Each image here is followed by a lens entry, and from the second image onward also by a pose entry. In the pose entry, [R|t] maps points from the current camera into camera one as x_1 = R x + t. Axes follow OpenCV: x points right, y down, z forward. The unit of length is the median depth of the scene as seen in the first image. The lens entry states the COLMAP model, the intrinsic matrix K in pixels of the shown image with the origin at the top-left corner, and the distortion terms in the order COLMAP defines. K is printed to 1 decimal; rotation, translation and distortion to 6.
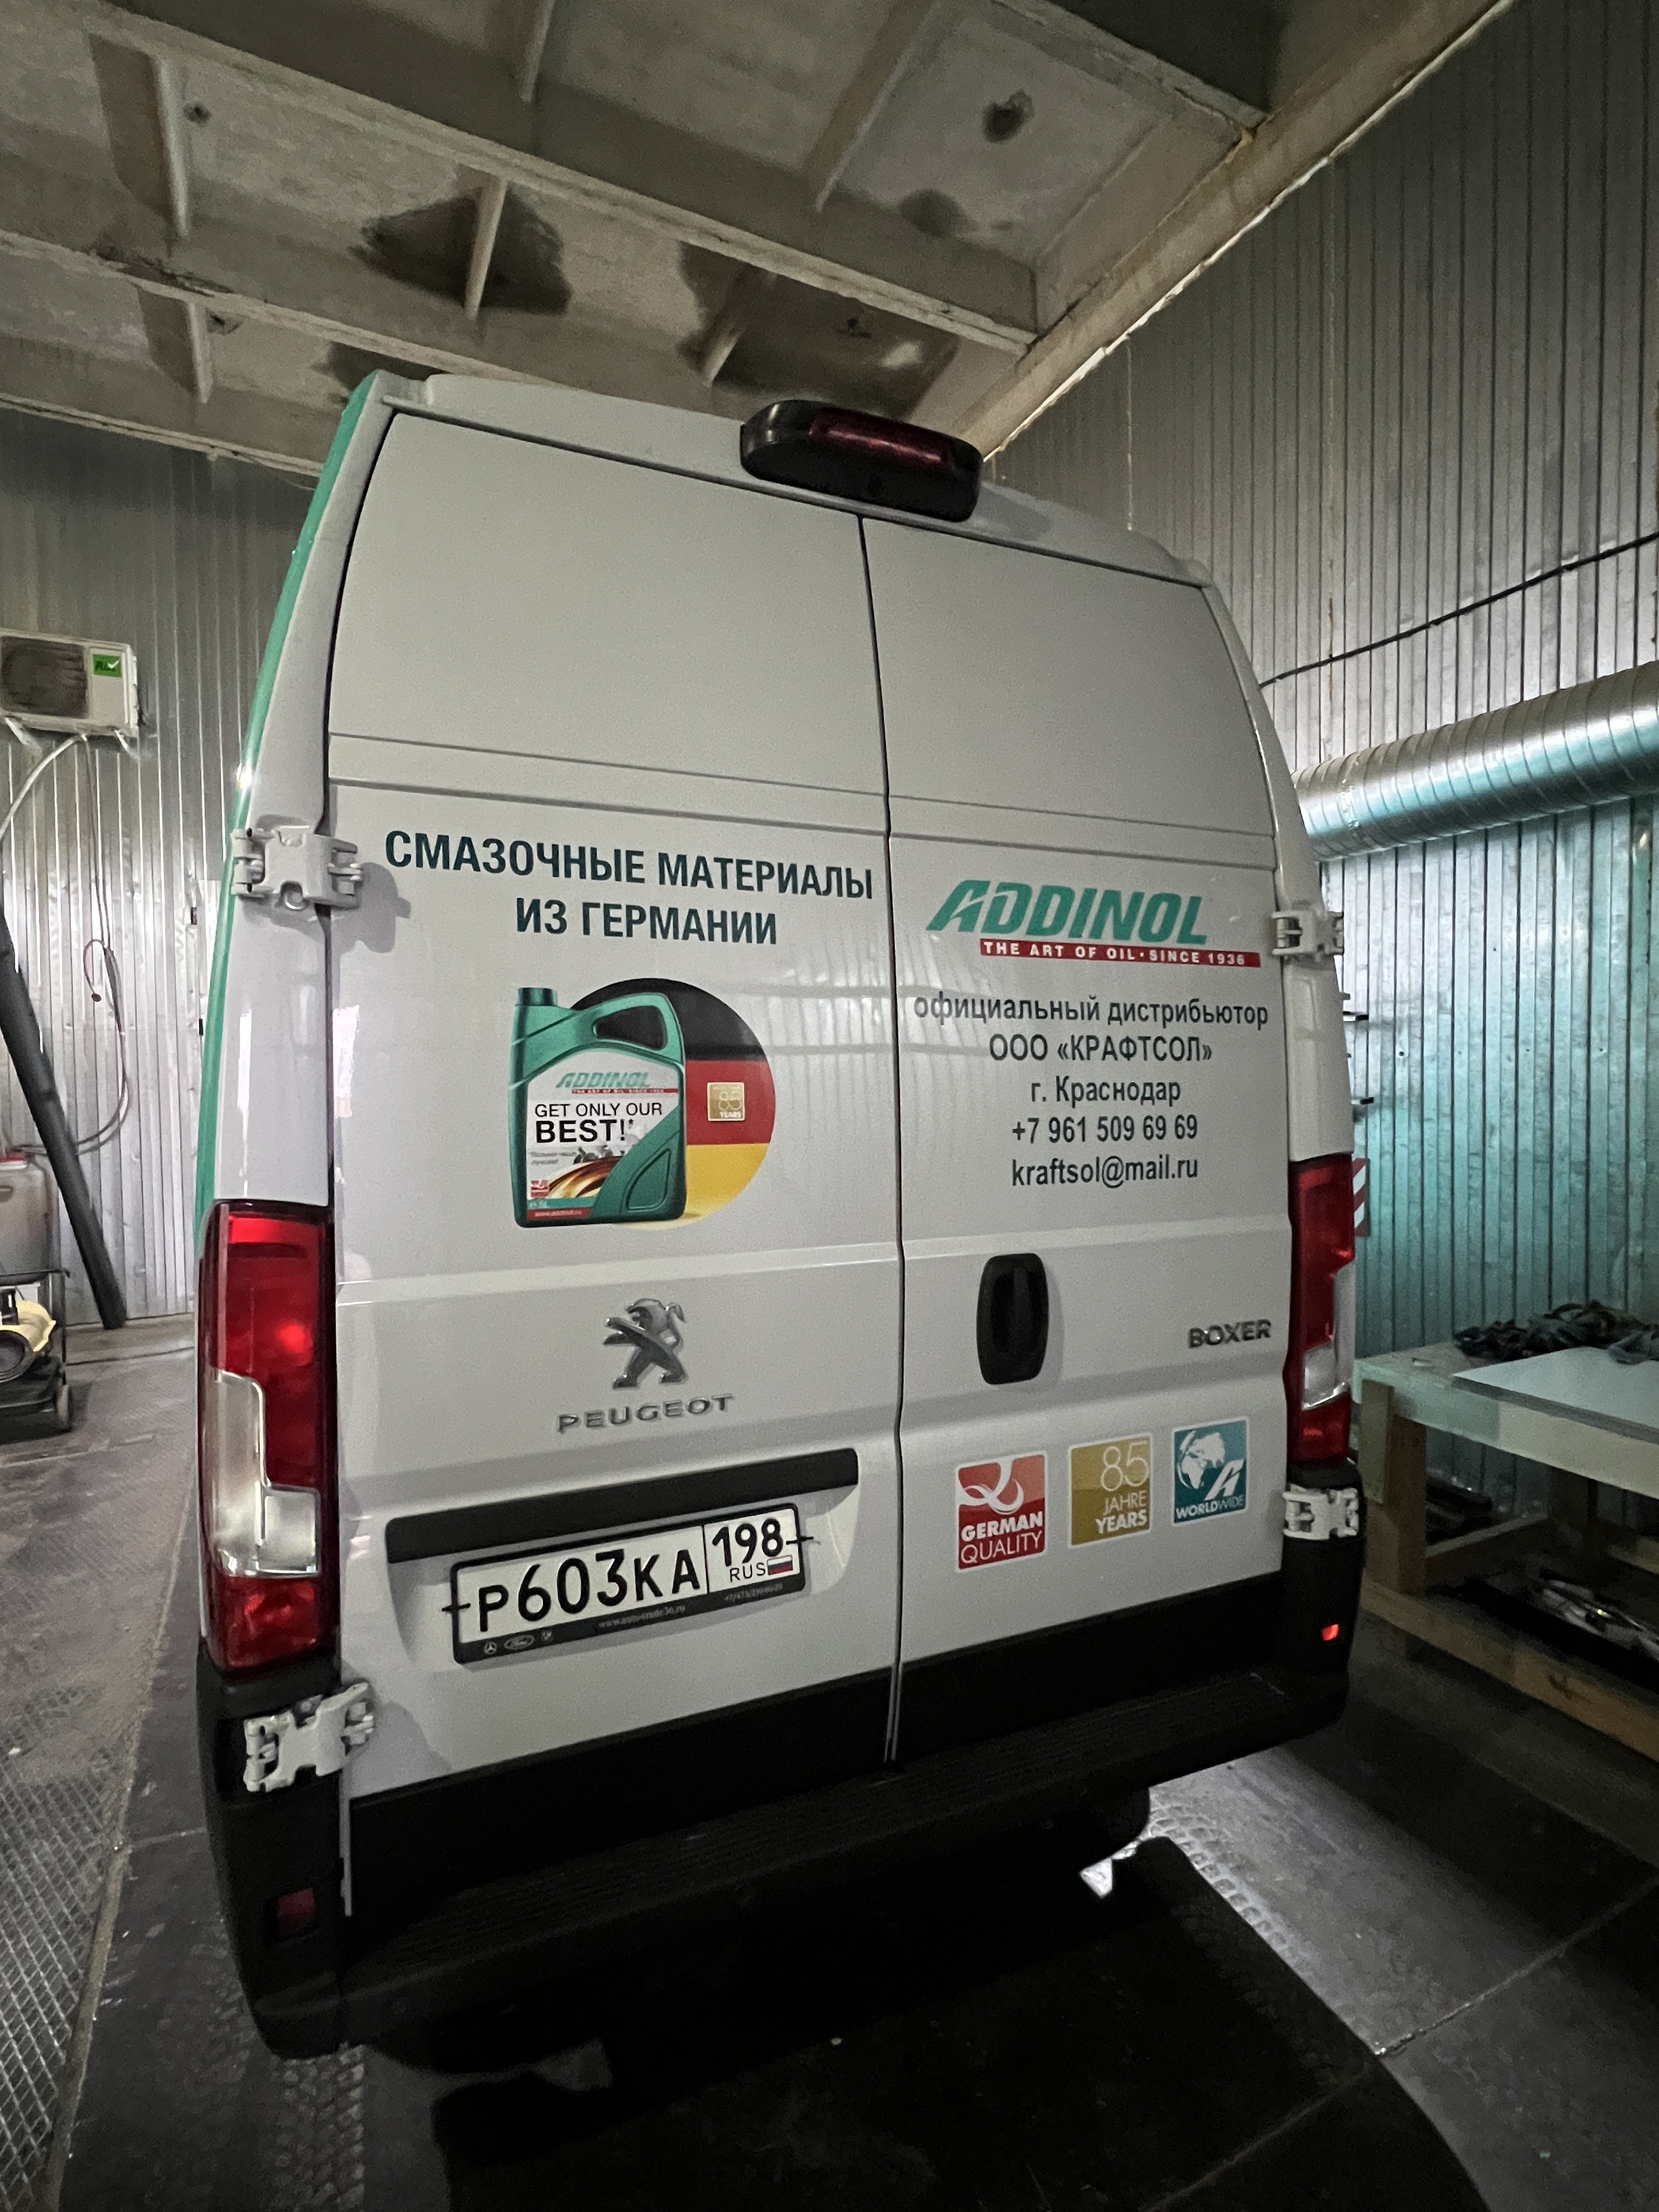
lens RADIAL K [[1136.8, 0, 829.5], [0, 1136.8, 1106.0], [0, 0, 1]] dist [-0.000703, -0.000797]
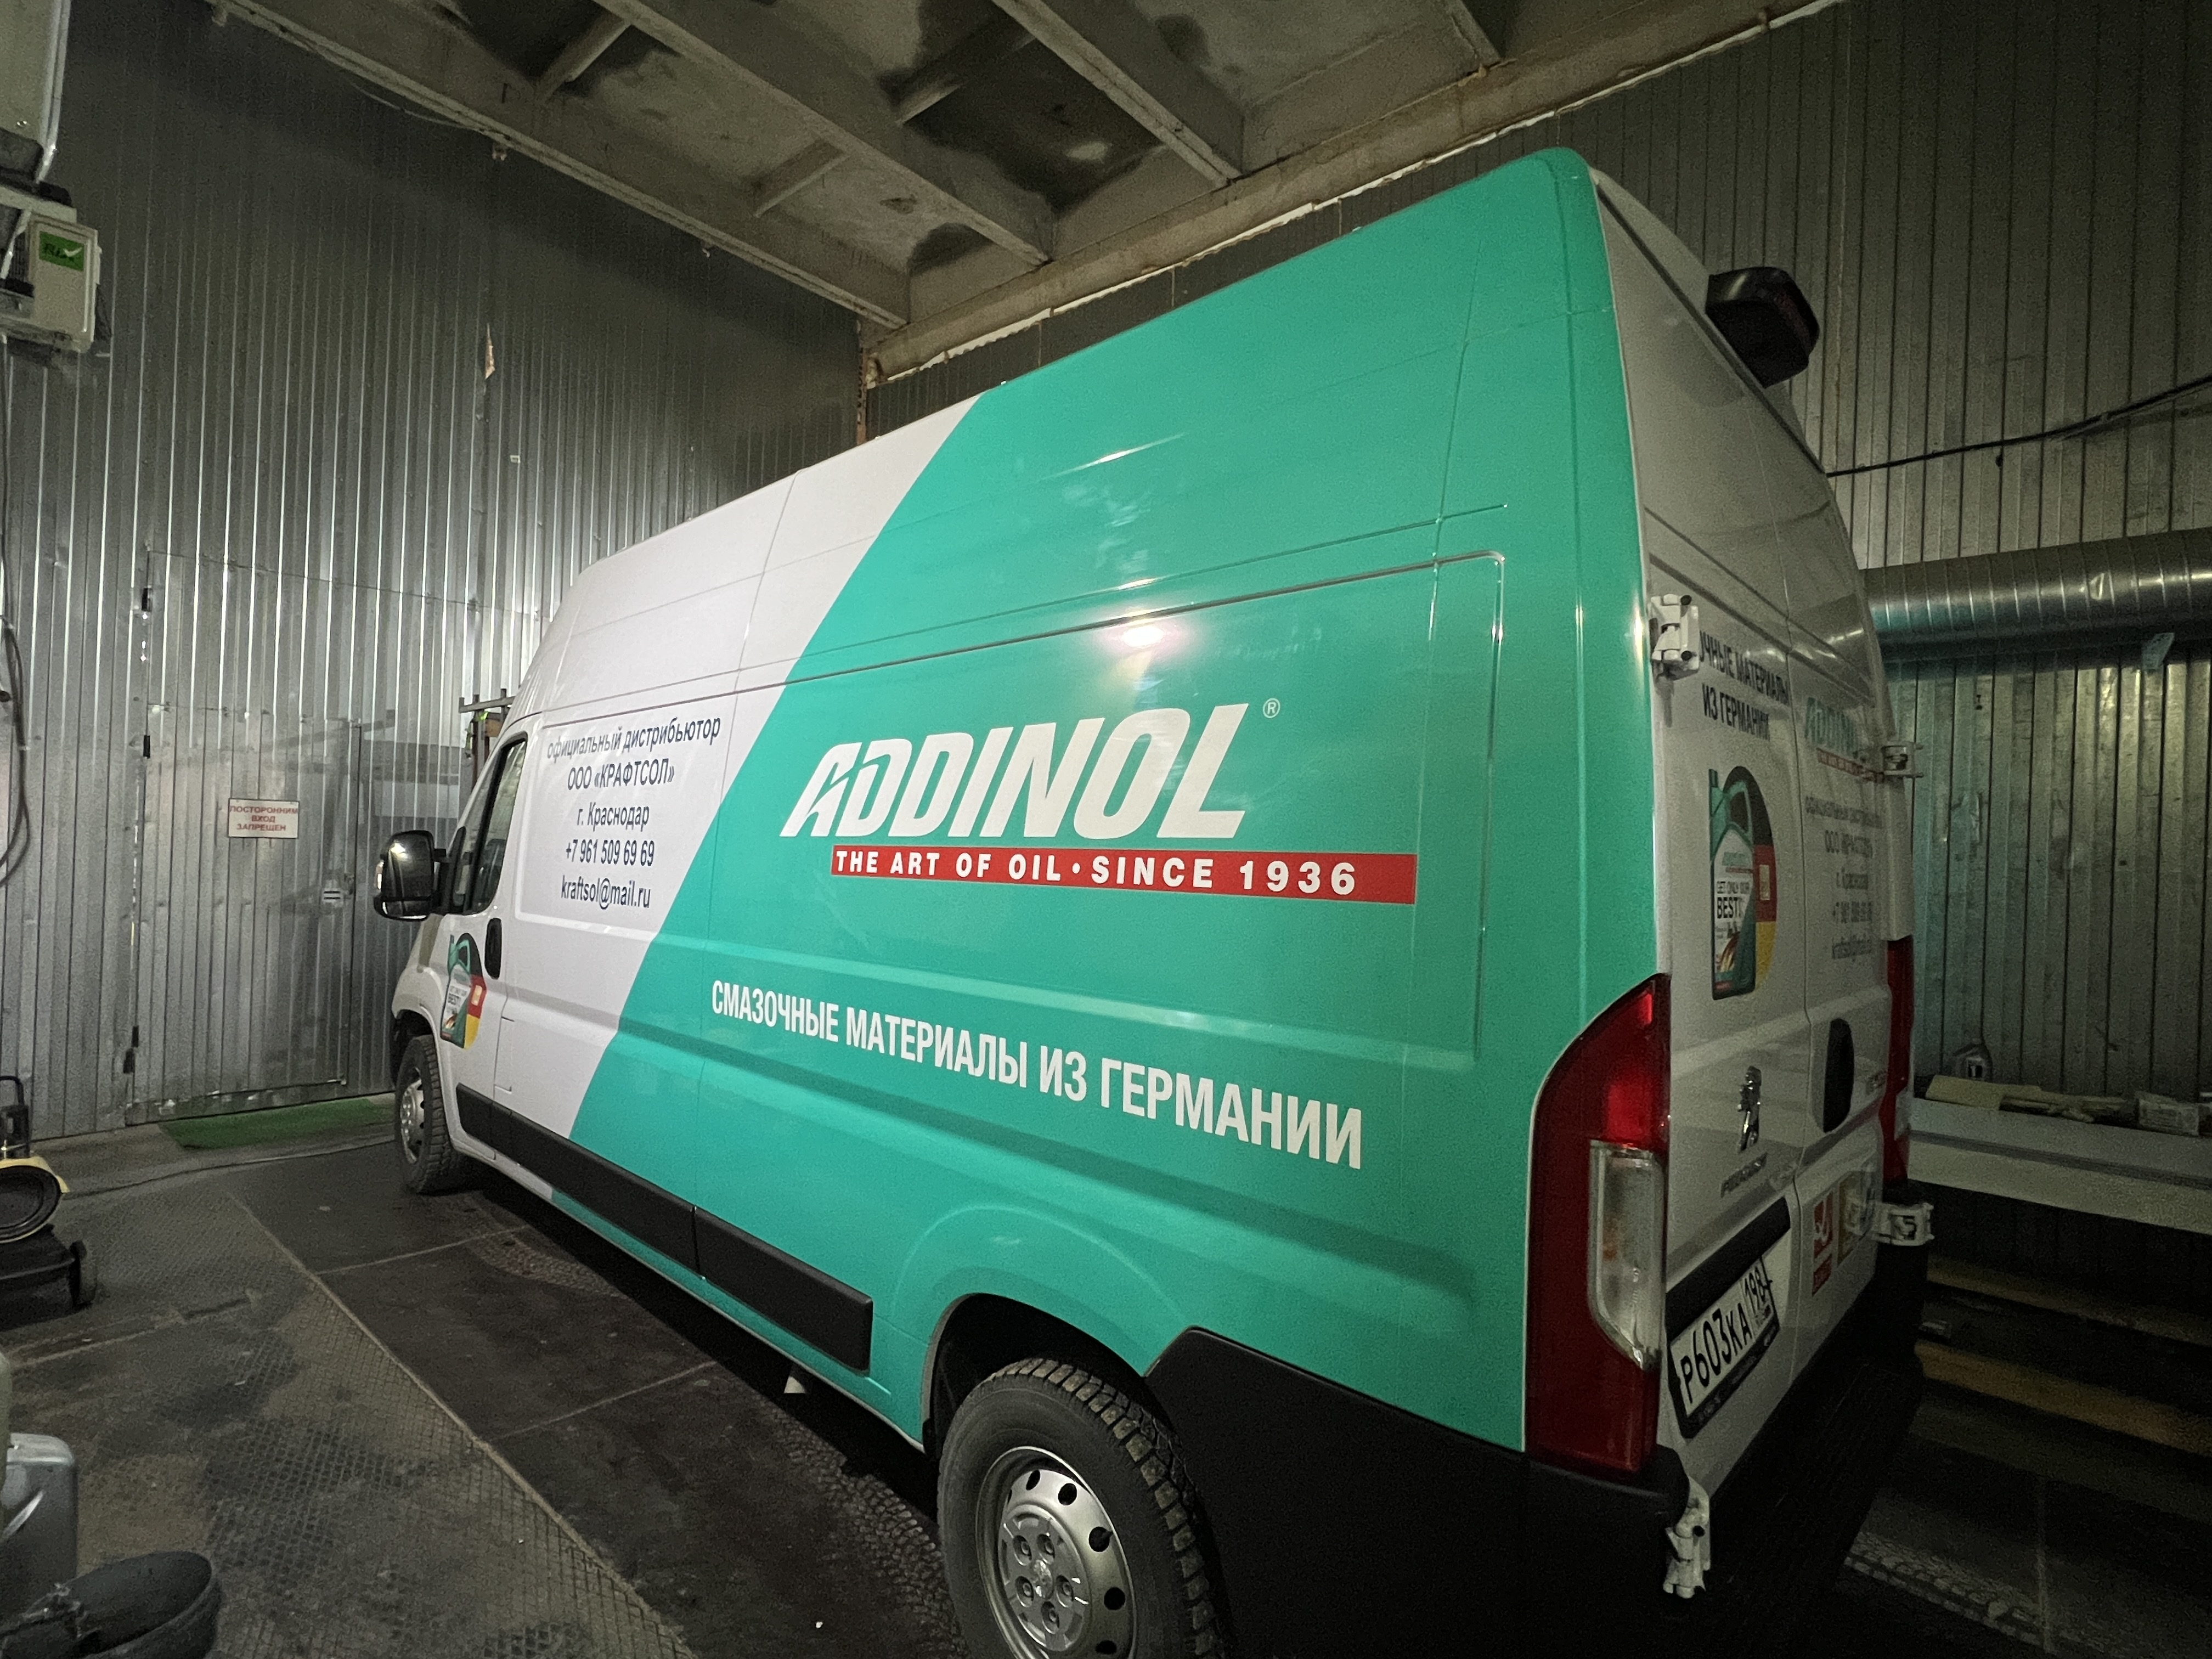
lens RADIAL K [[1136.8, 0, 1101.2], [0, 1136.8, 836.3], [0, 0, 1]] dist [-0.000703, -0.000797]
pose [[0.916269, 0.043770, 0.398165, -0.376940], [-0.028972, 0.998650, -0.043108, 0.005181], [-0.399515, 0.027962, 0.916300, 0.083214]]
